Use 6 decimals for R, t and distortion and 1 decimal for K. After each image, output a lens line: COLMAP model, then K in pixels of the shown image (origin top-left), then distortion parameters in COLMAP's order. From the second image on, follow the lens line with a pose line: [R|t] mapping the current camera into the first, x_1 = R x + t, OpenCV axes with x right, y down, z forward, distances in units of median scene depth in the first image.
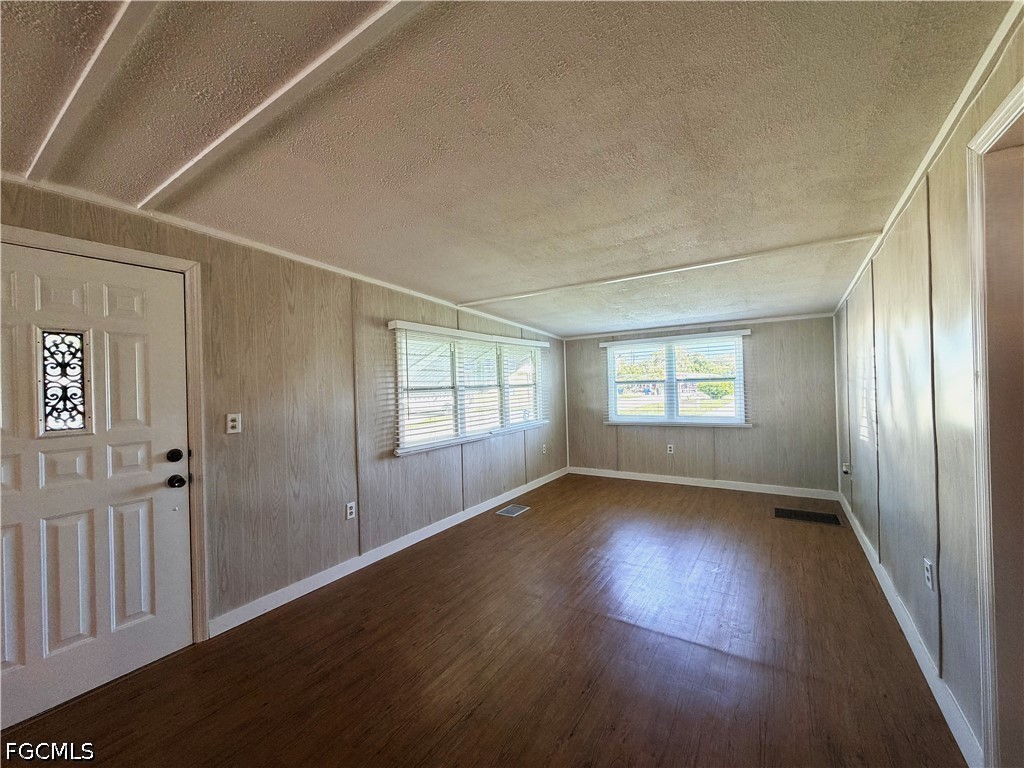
lens RADIAL K [[409.9, 0, 517.2], [0, 409.9, 380.0], [0, 0, 1]] dist [0.001273, 0.000456]
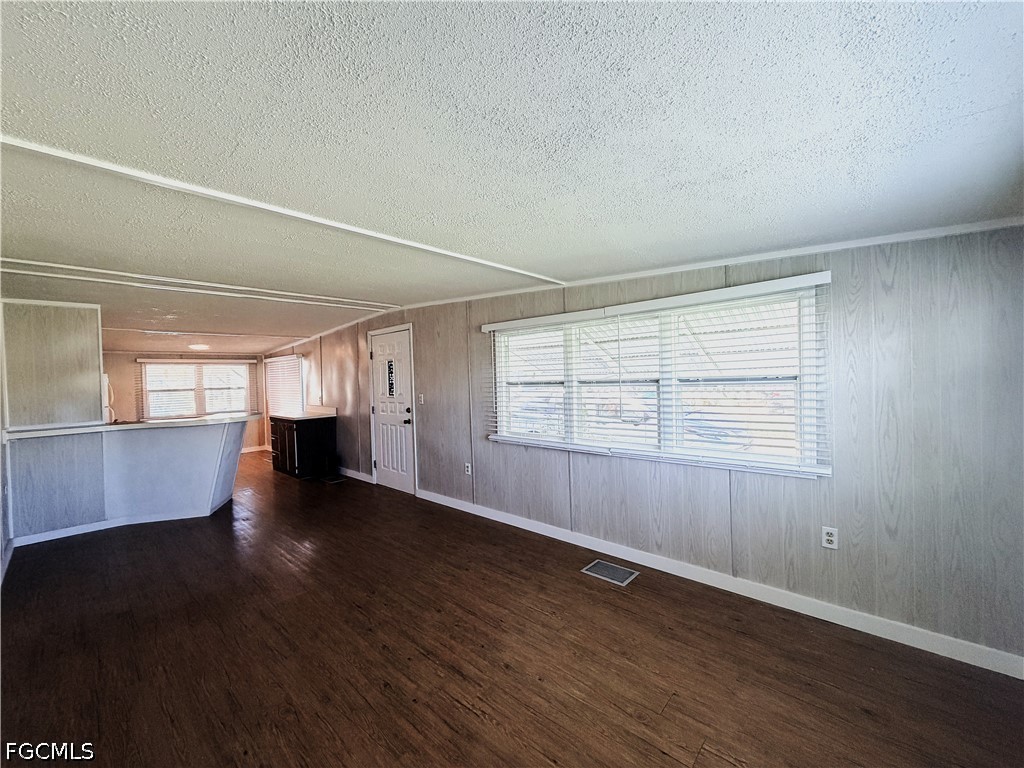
lens RADIAL K [[409.9, 0, 519.0], [0, 409.9, 389.5], [0, 0, 1]] dist [0.001273, 0.000456]
pose [[-0.161870, 0.051923, -0.985445, 0.813038], [0.034712, 0.998296, 0.046899, -0.011765], [0.986201, -0.026616, -0.163396, 1.223140]]
